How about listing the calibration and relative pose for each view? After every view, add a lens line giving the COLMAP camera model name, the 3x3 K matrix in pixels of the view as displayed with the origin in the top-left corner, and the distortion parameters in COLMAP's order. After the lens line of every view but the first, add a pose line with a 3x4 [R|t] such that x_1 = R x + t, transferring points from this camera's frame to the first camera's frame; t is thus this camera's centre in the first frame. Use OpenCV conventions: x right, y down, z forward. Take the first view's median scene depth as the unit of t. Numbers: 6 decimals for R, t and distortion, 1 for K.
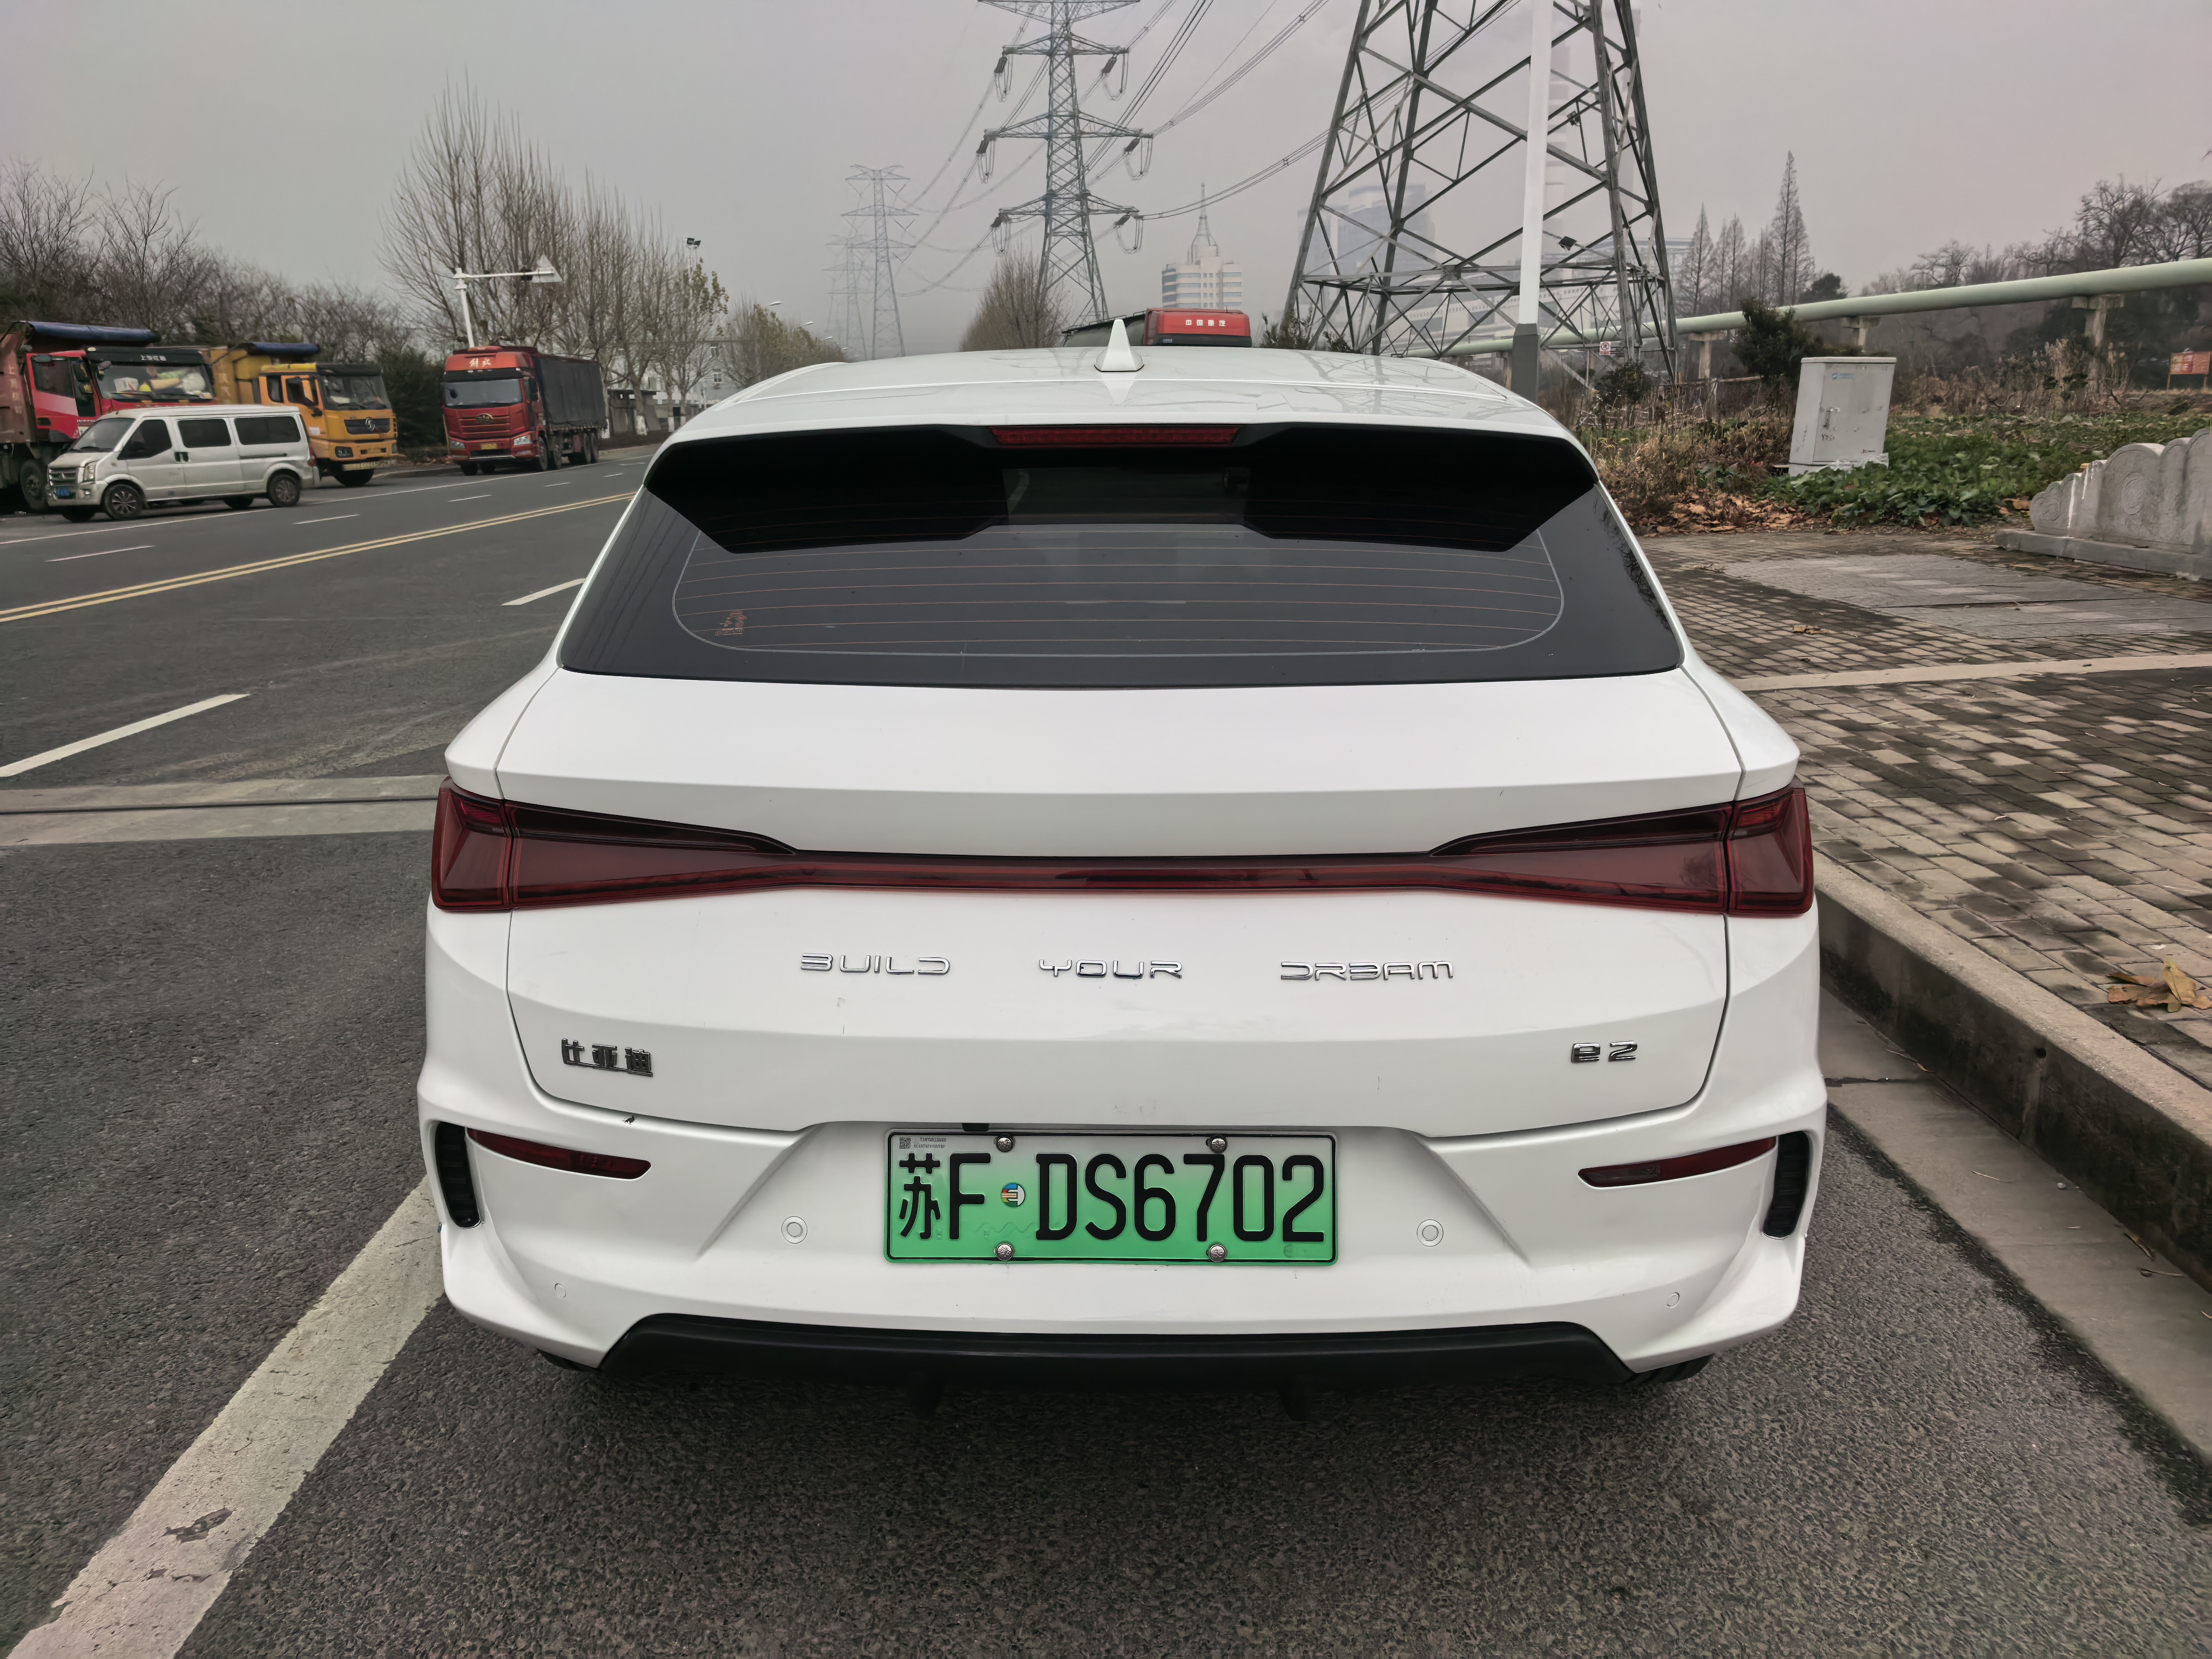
lens RADIAL K [[1605.5, 0, 1100.6], [0, 1605.5, 812.7], [0, 0, 1]] dist [0.068741, -0.093969]
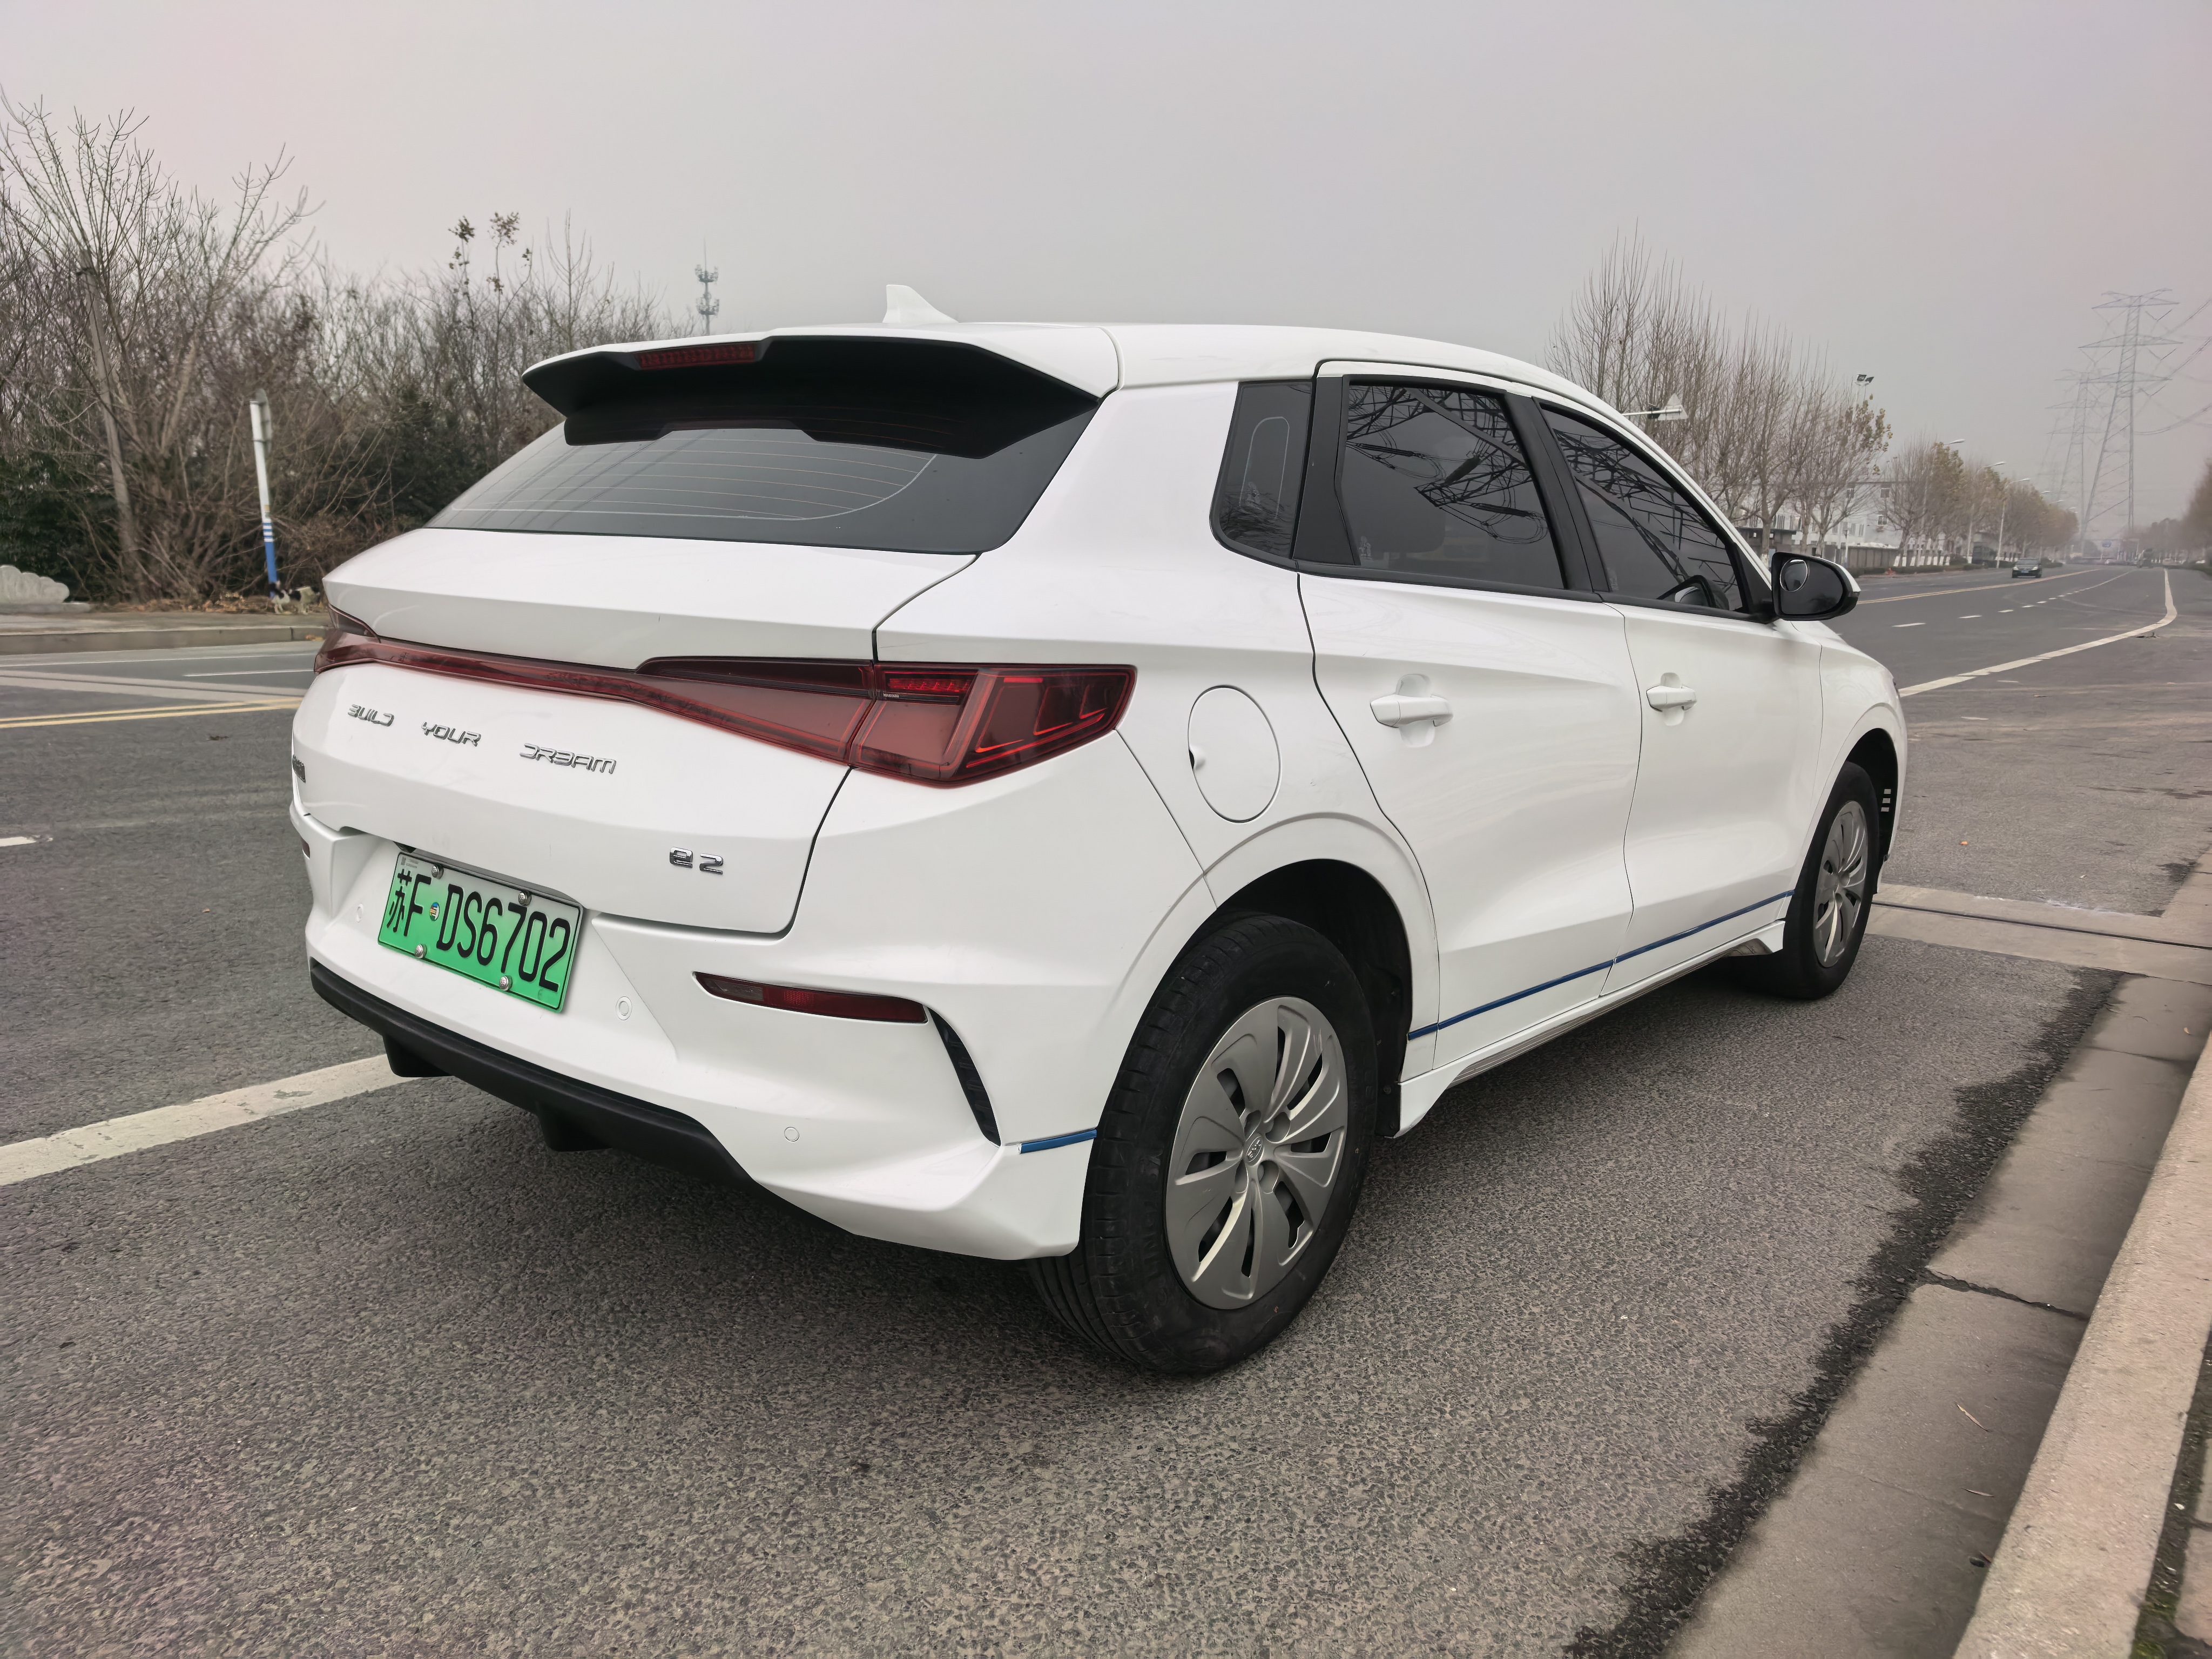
lens RADIAL K [[1605.5, 0, 1100.6], [0, 1605.5, 812.7], [0, 0, 1]] dist [0.068741, -0.093969]
pose [[0.776146, 0.137536, -0.615371, 0.057778], [-0.188308, 0.981944, -0.018041, 0.004025], [0.601779, 0.129882, 0.788031, 0.013990]]
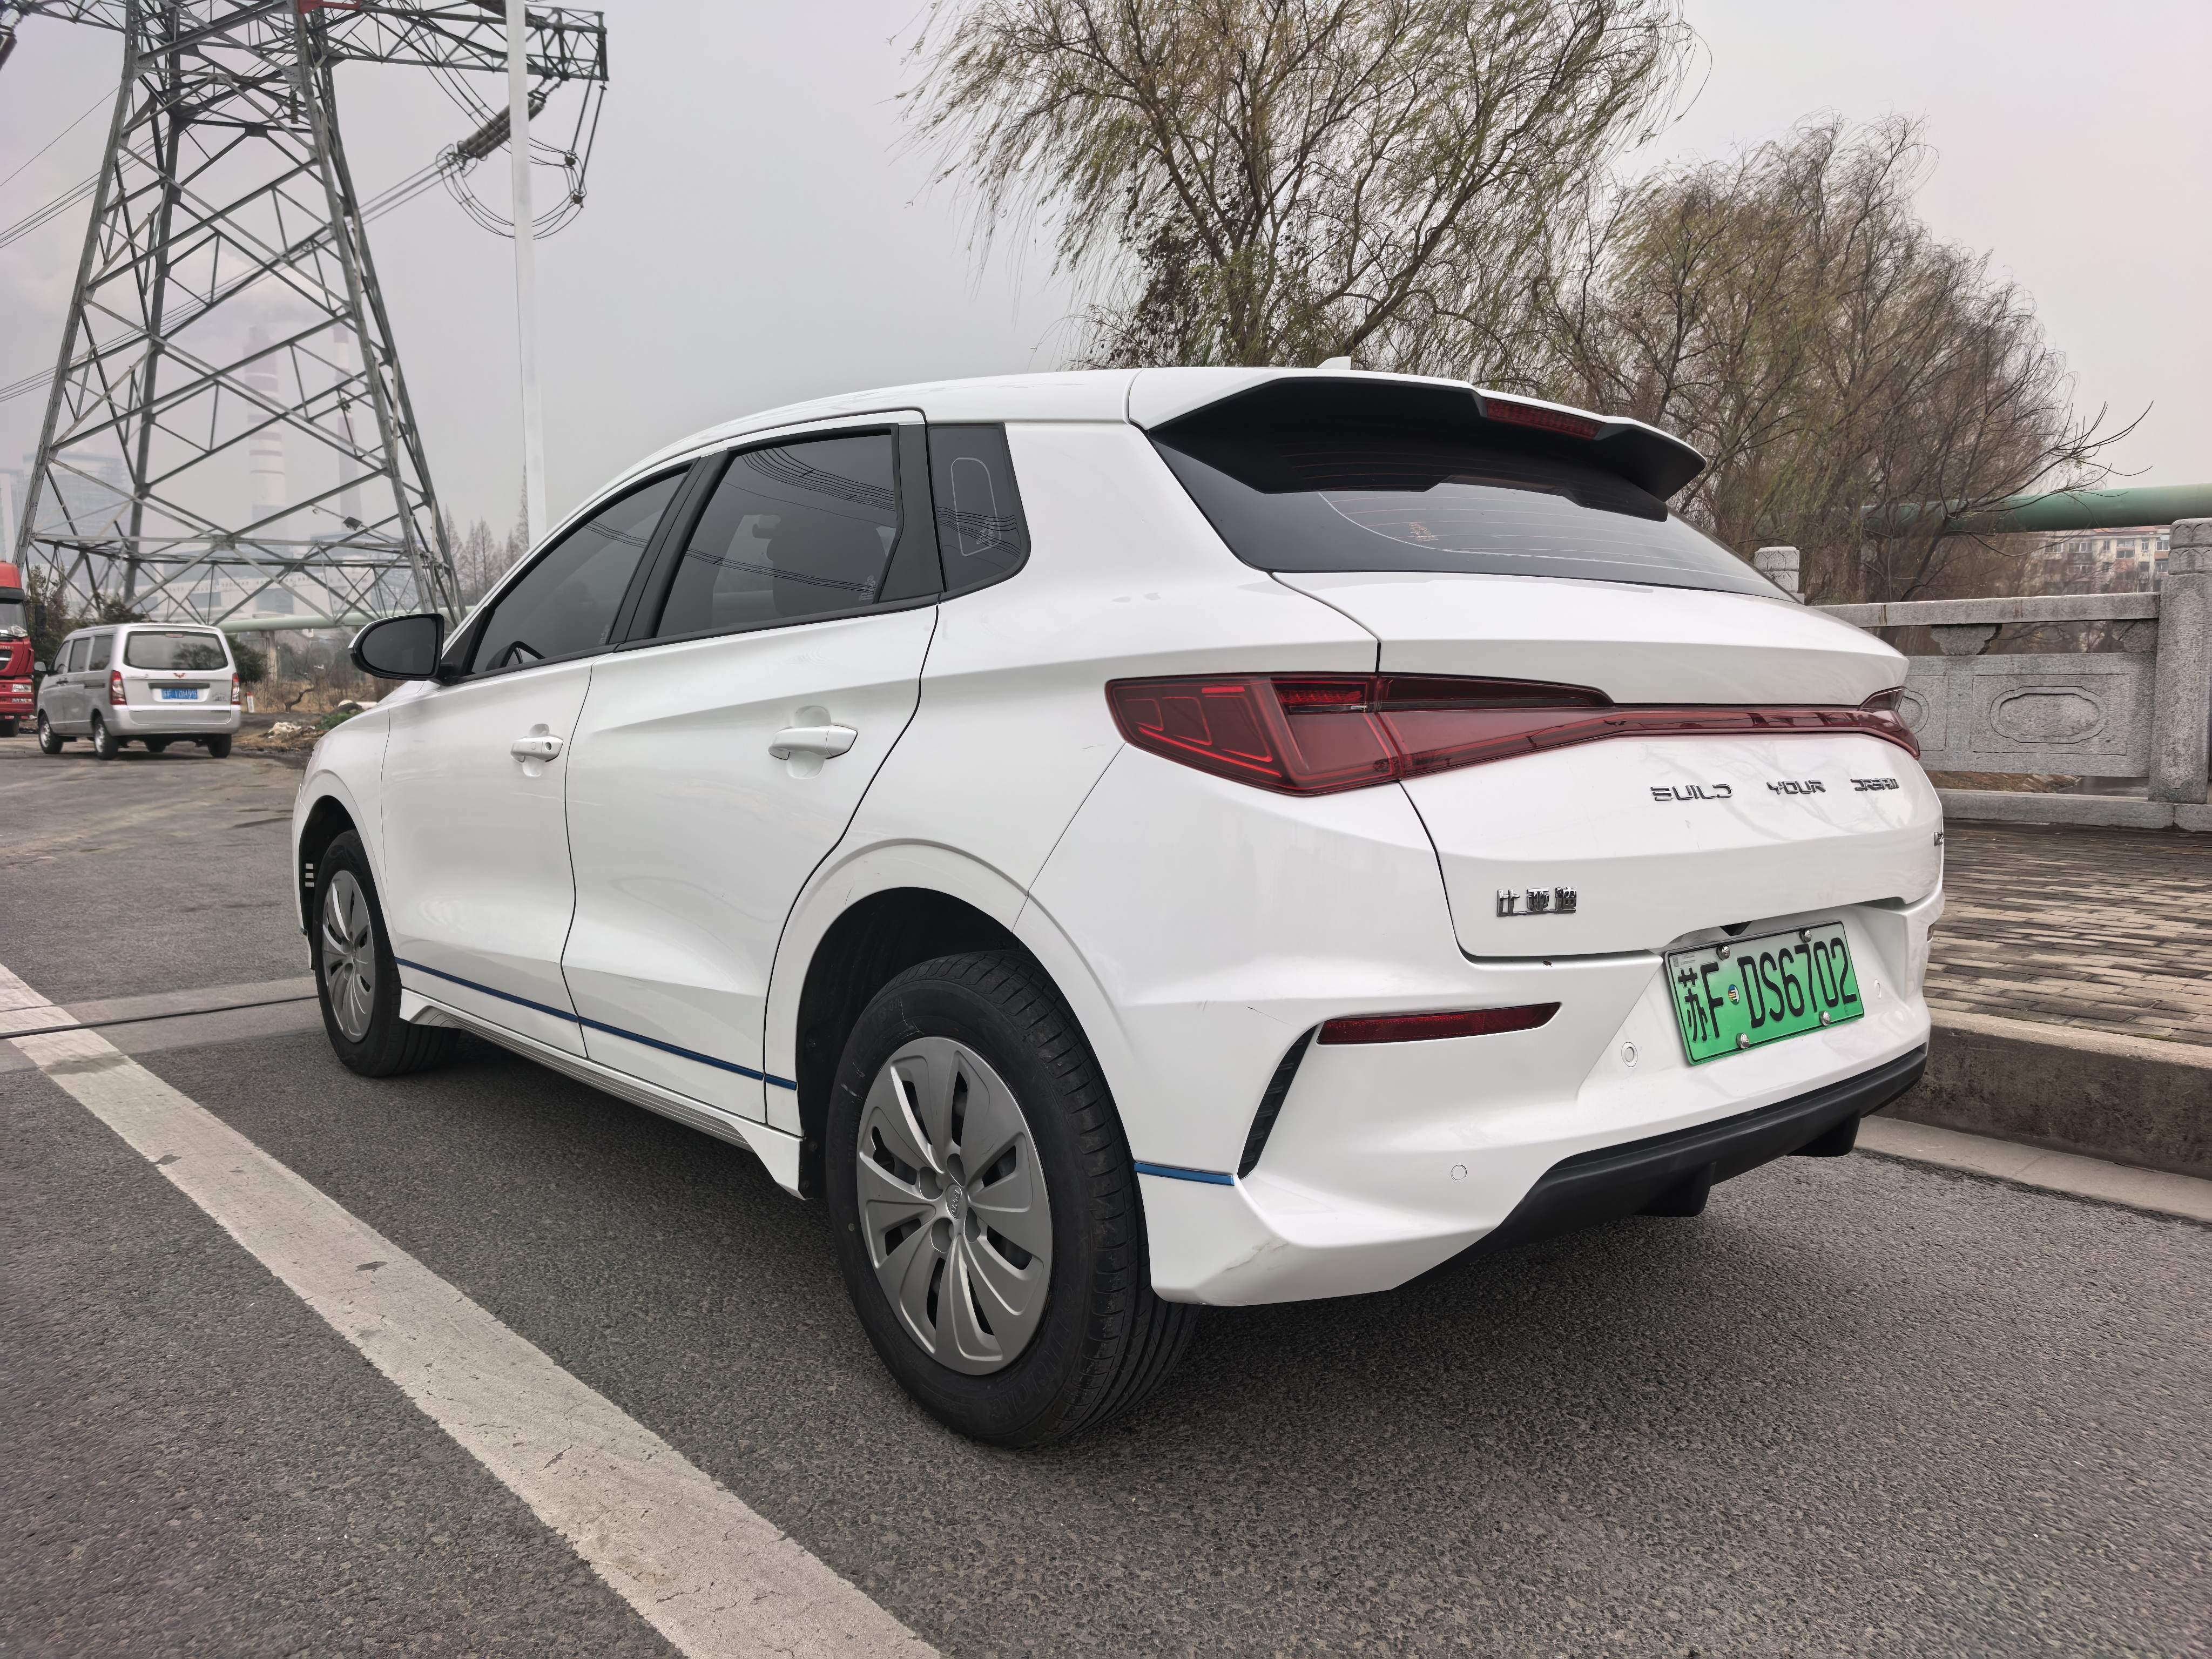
lens RADIAL K [[1605.5, 0, 1100.6], [0, 1605.5, 812.7], [0, 0, 1]] dist [0.068741, -0.093969]
pose [[0.728101, -0.038169, 0.684407, -0.060381], [0.160879, 0.980075, -0.116491, 0.008441], [-0.666324, 0.194924, 0.719734, 0.021044]]
